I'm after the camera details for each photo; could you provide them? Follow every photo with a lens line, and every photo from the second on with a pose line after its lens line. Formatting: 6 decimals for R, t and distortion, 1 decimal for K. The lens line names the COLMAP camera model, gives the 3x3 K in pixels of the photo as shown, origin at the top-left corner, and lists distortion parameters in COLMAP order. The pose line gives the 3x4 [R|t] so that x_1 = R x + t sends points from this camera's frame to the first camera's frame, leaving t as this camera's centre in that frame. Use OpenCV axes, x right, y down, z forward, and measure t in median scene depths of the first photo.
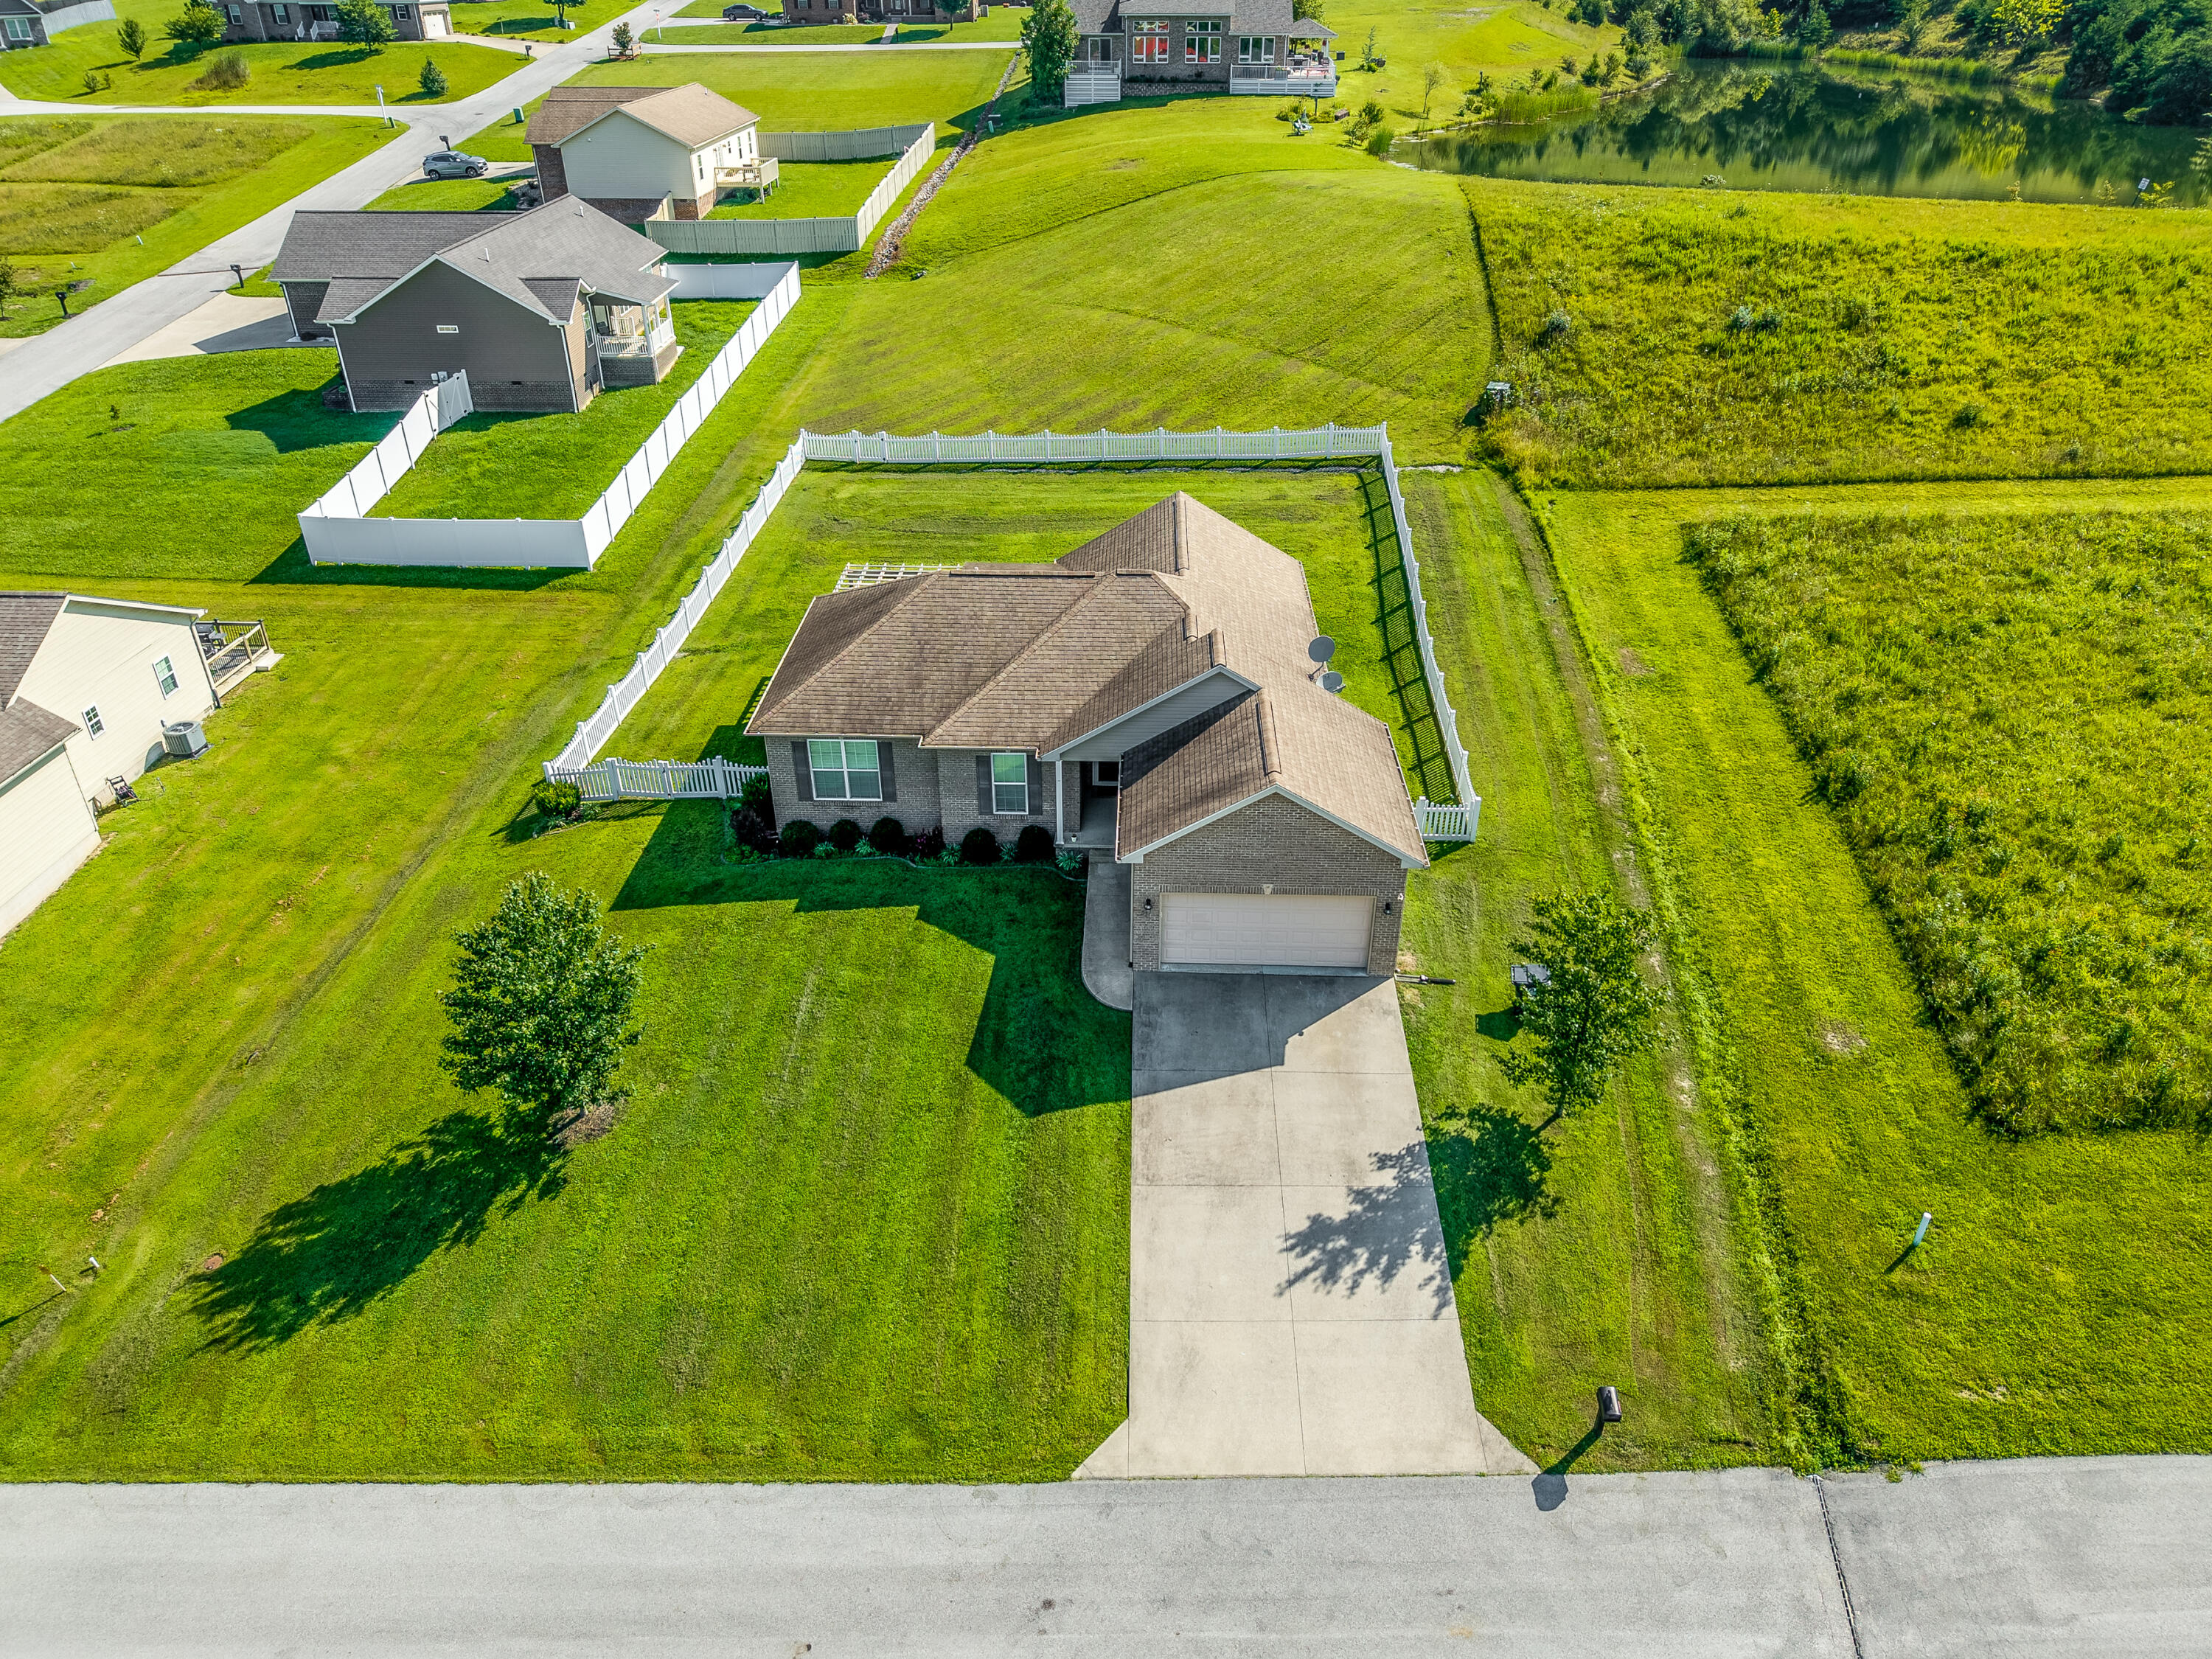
lens RADIAL K [[1516.9, 0, 1106.0], [0, 1516.9, 829.5], [0, 0, 1]] dist [0.024444, -0.027111]
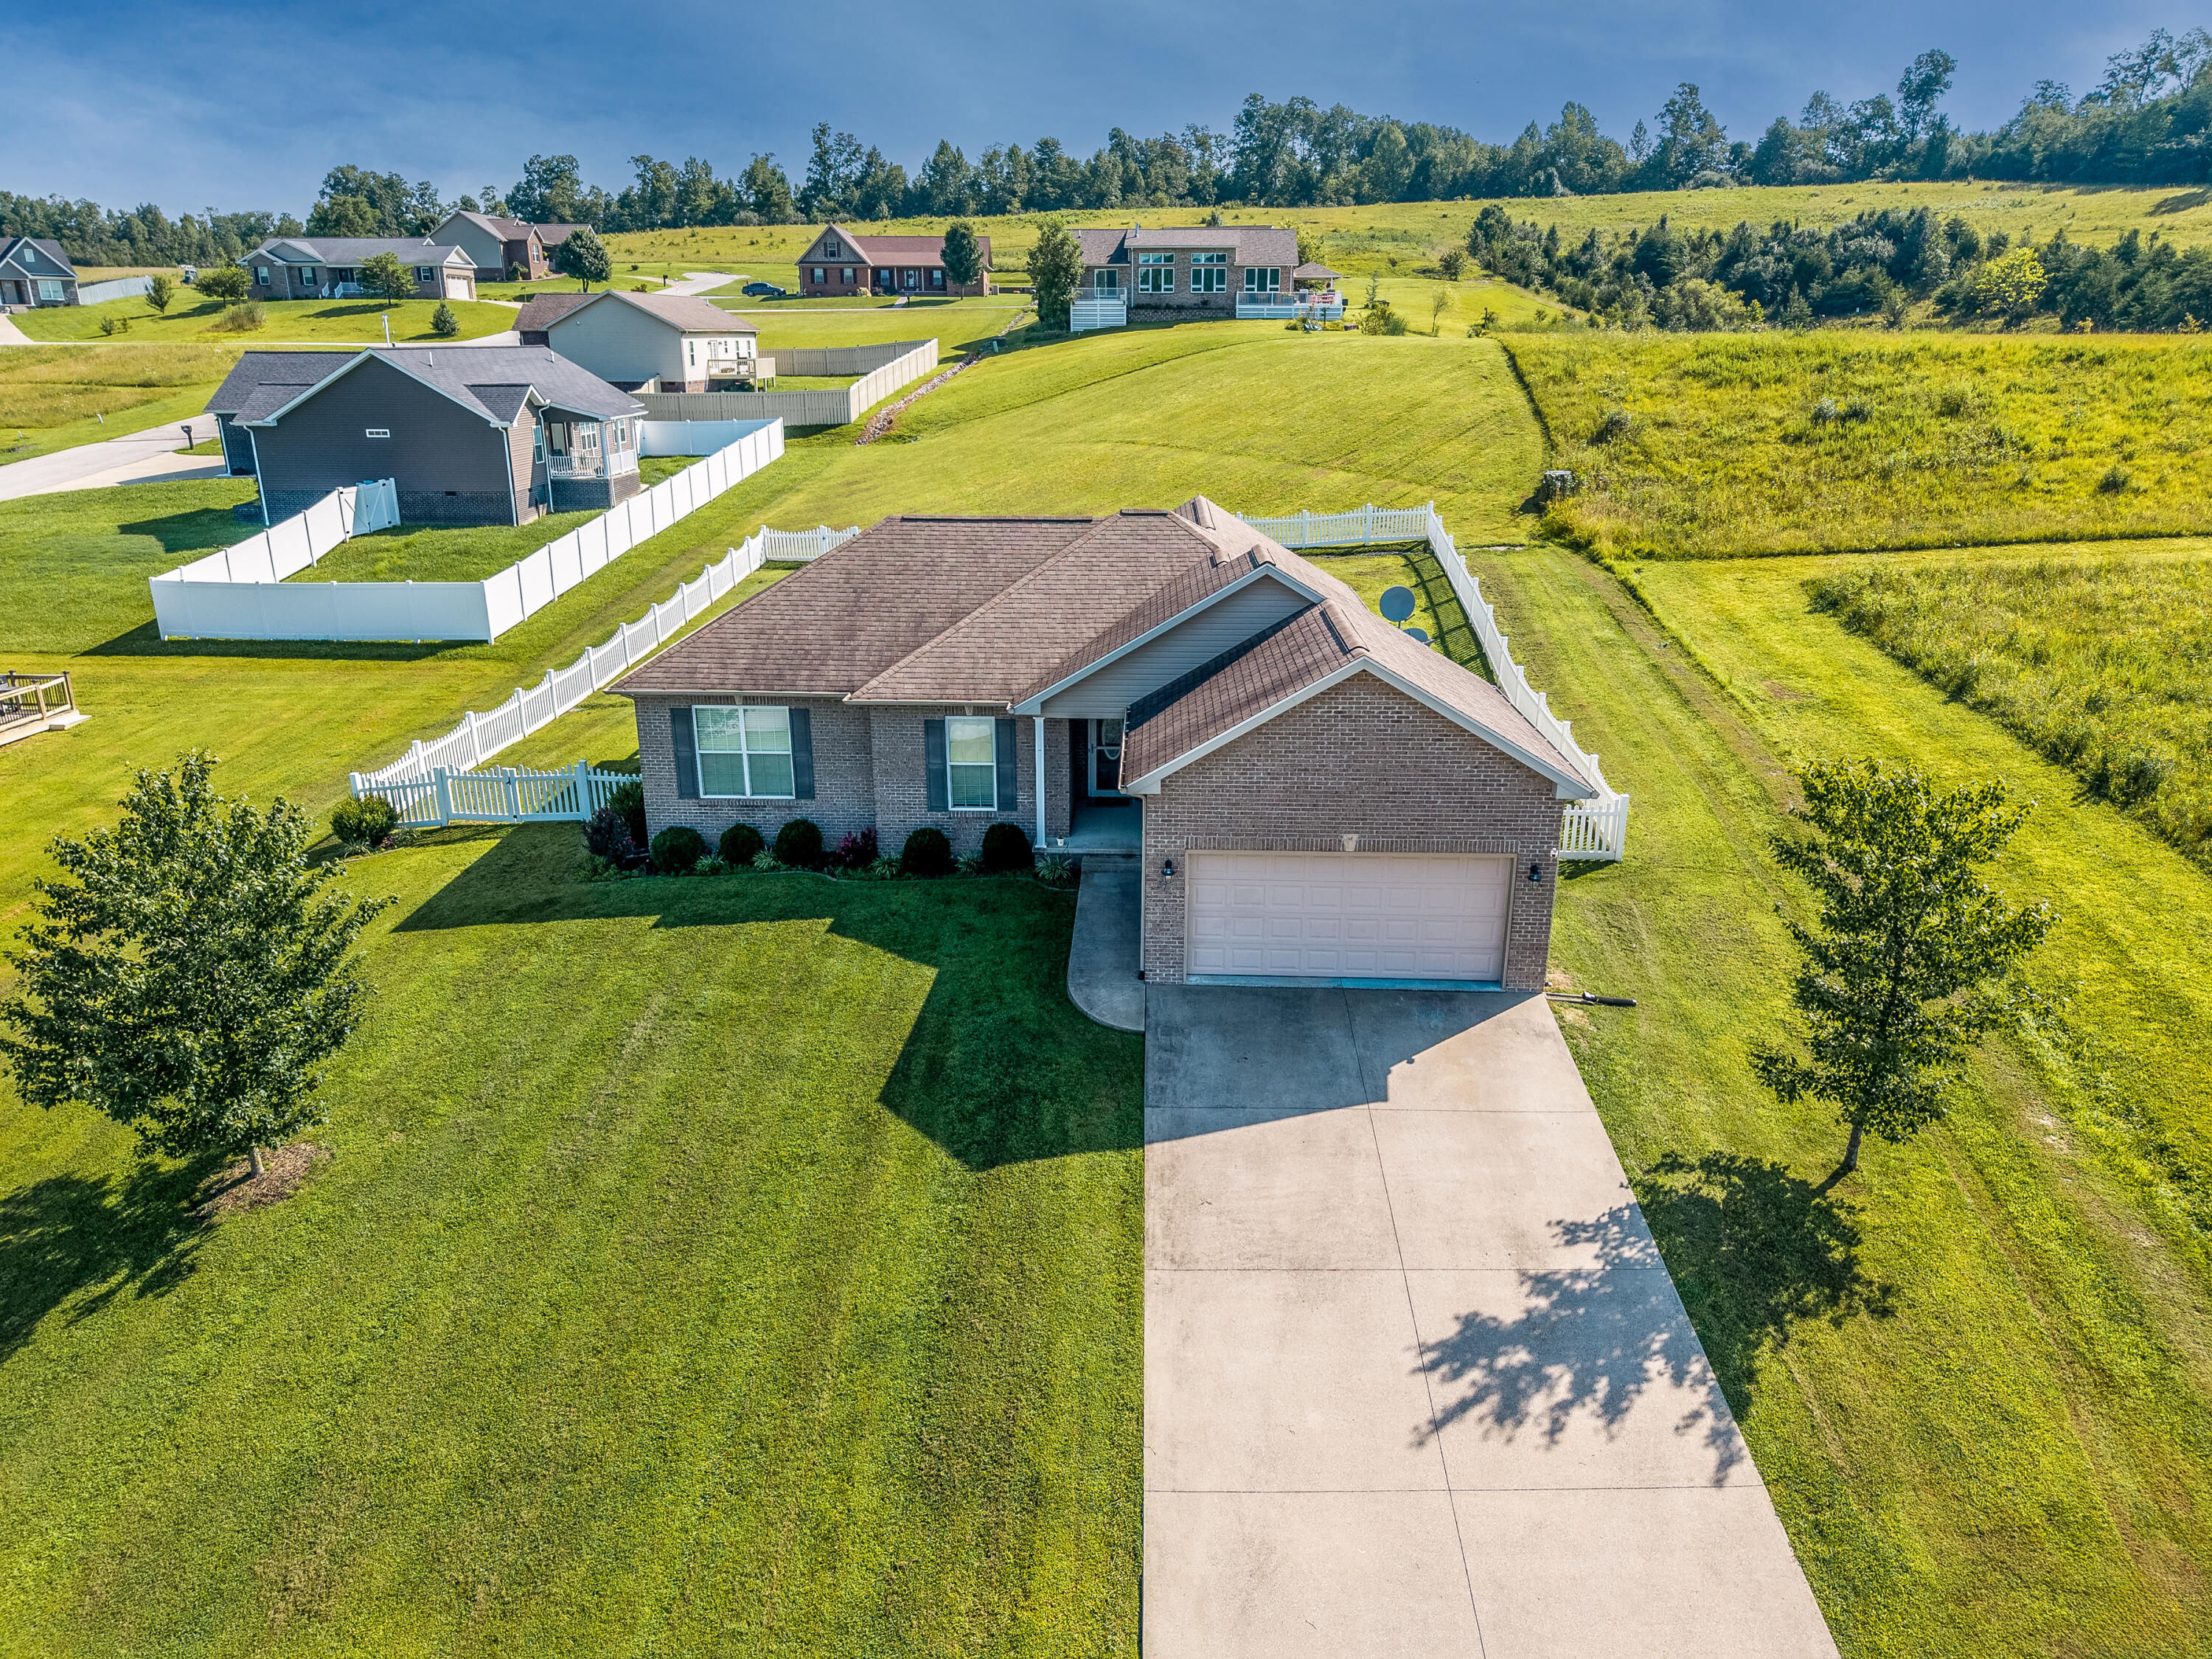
lens RADIAL K [[1504.0, 0, 1108.9], [0, 1504.0, 831.4], [0, 0, 1]] dist [0.000901, 0.001815]
pose [[0.999985, 0.005416, -0.000734, 0.002054], [-0.005448, 0.977133, -0.212560, 0.147494], [-0.000434, 0.212561, 0.977148, 0.306761]]
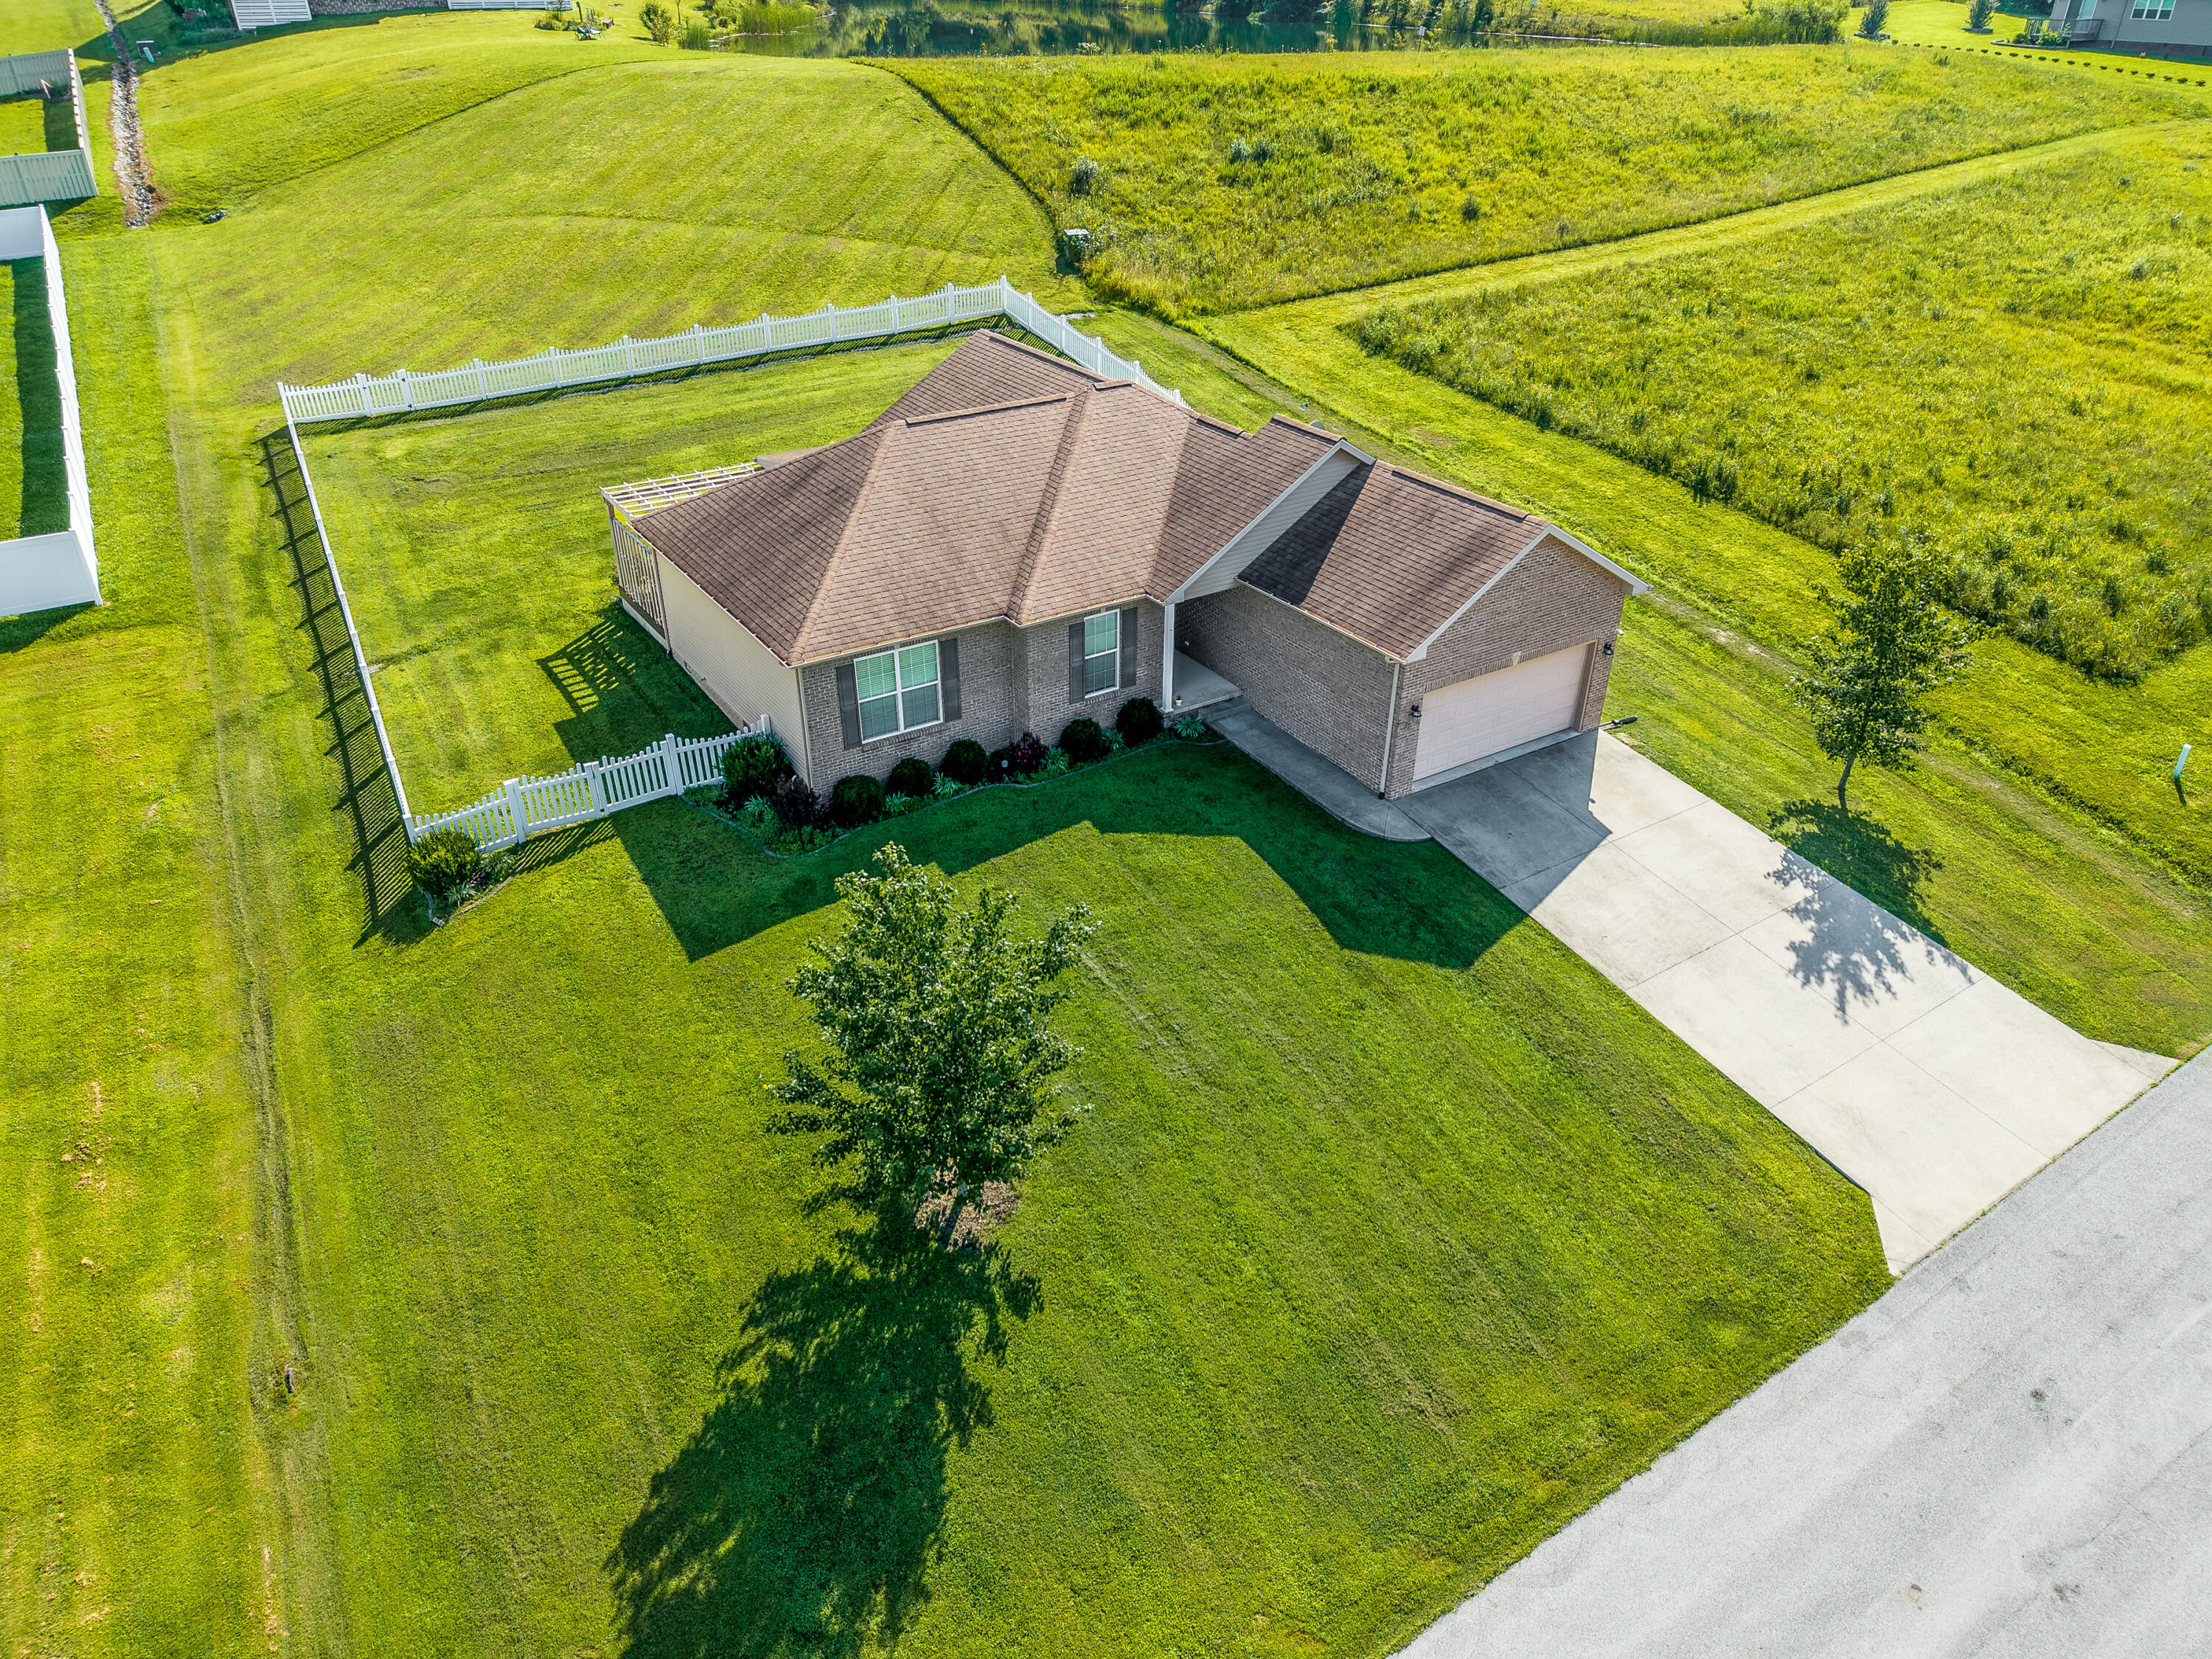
lens RADIAL K [[1495.3, 0, 1106.0], [0, 1495.3, 829.5], [0, 0, 1]] dist [0.027794, -0.023854]
pose [[0.818468, -0.288279, 0.496997, -0.474721], [0.286565, 0.954565, 0.081766, -0.005052], [-0.497987, 0.075499, 0.863892, 0.307740]]
